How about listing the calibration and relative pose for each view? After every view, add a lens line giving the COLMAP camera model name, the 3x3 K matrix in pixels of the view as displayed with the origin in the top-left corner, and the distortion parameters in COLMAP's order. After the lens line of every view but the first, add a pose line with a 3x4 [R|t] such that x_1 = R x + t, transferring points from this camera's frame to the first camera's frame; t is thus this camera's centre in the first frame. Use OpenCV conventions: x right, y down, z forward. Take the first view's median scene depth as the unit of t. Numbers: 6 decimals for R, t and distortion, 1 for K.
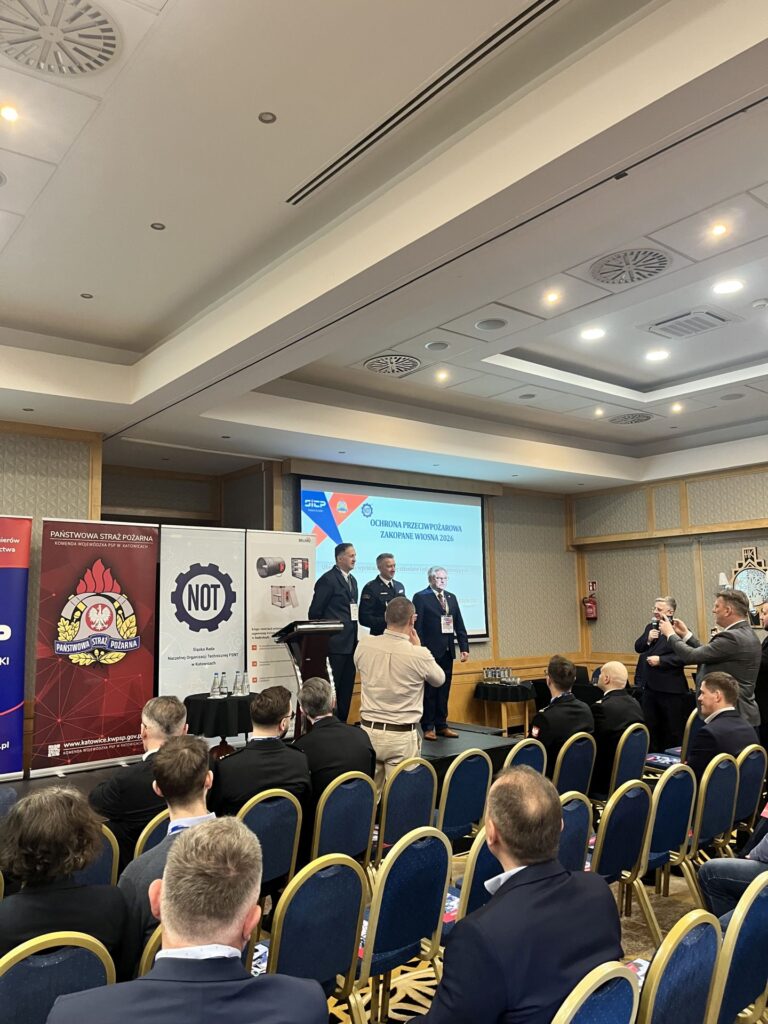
lens RADIAL K [[774.1, 0, 378.3], [0, 774.1, 518.6], [0, 0, 1]] dist [0.054480, -0.047461]
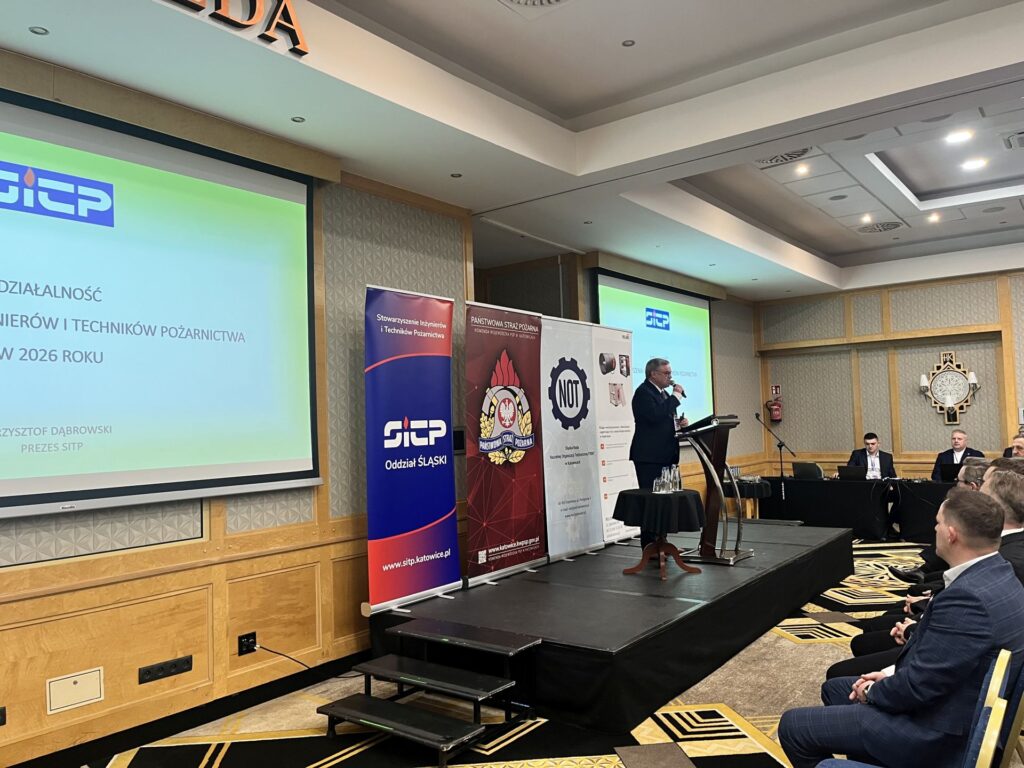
lens RADIAL K [[774.1, 0, 518.0], [0, 774.1, 389.1], [0, 0, 1]] dist [0.054480, -0.047461]
pose [[0.966588, -0.003179, 0.256316, -0.520531], [-0.013454, 0.997916, 0.063115, 0.037174], [-0.255982, -0.064454, 0.964530, 0.110437]]
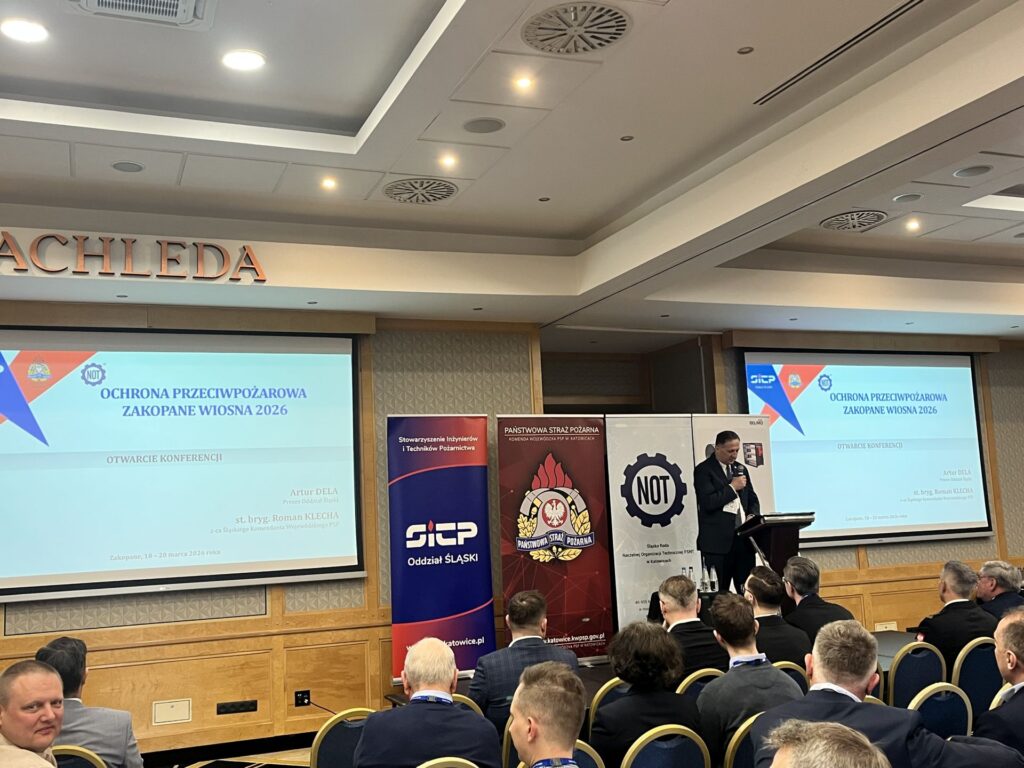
lens RADIAL K [[1051.7, 0, 519.2], [0, 1051.7, 391.8], [0, 0, 1]] dist [0.054064, 0.000000]
pose [[0.962267, -0.060896, -0.265206, -0.037562], [0.061488, 0.998089, -0.006075, -0.017840], [0.265069, -0.010462, 0.964173, -0.253028]]
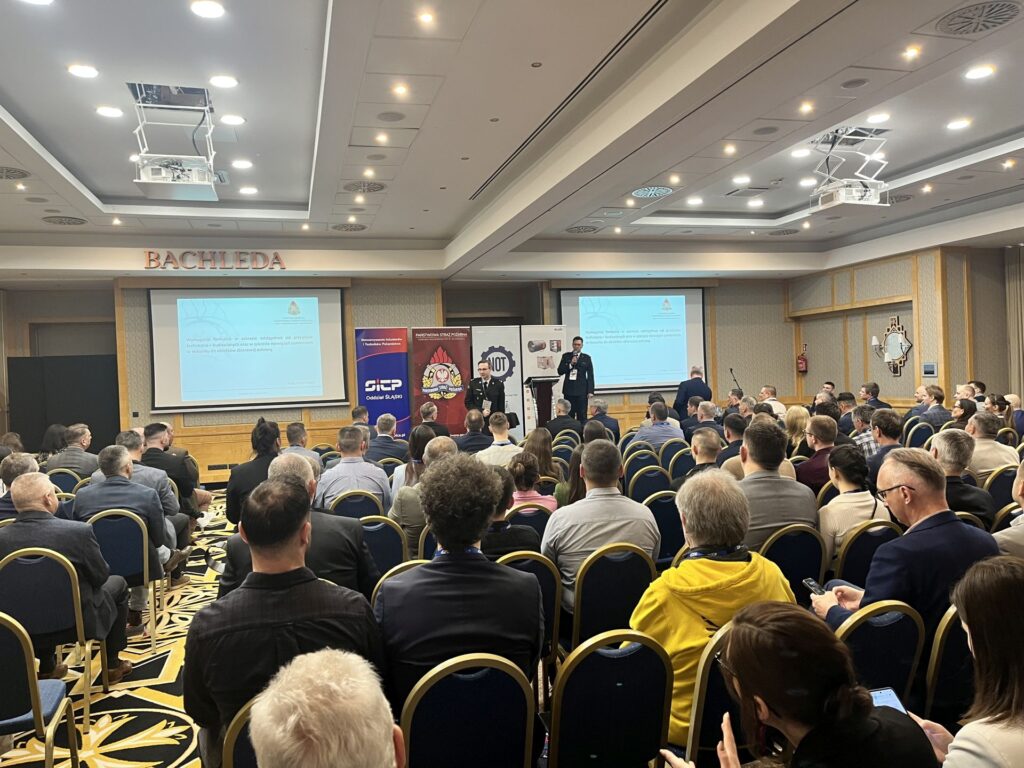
lens RADIAL K [[774.1, 0, 507.6], [0, 774.1, 389.2], [0, 0, 1]] dist [0.054480, -0.047461]
pose [[0.922431, -0.009094, -0.386054, 0.501245], [0.064069, 0.989471, 0.129777, -0.075862], [0.380809, -0.144444, 0.913302, -0.667501]]
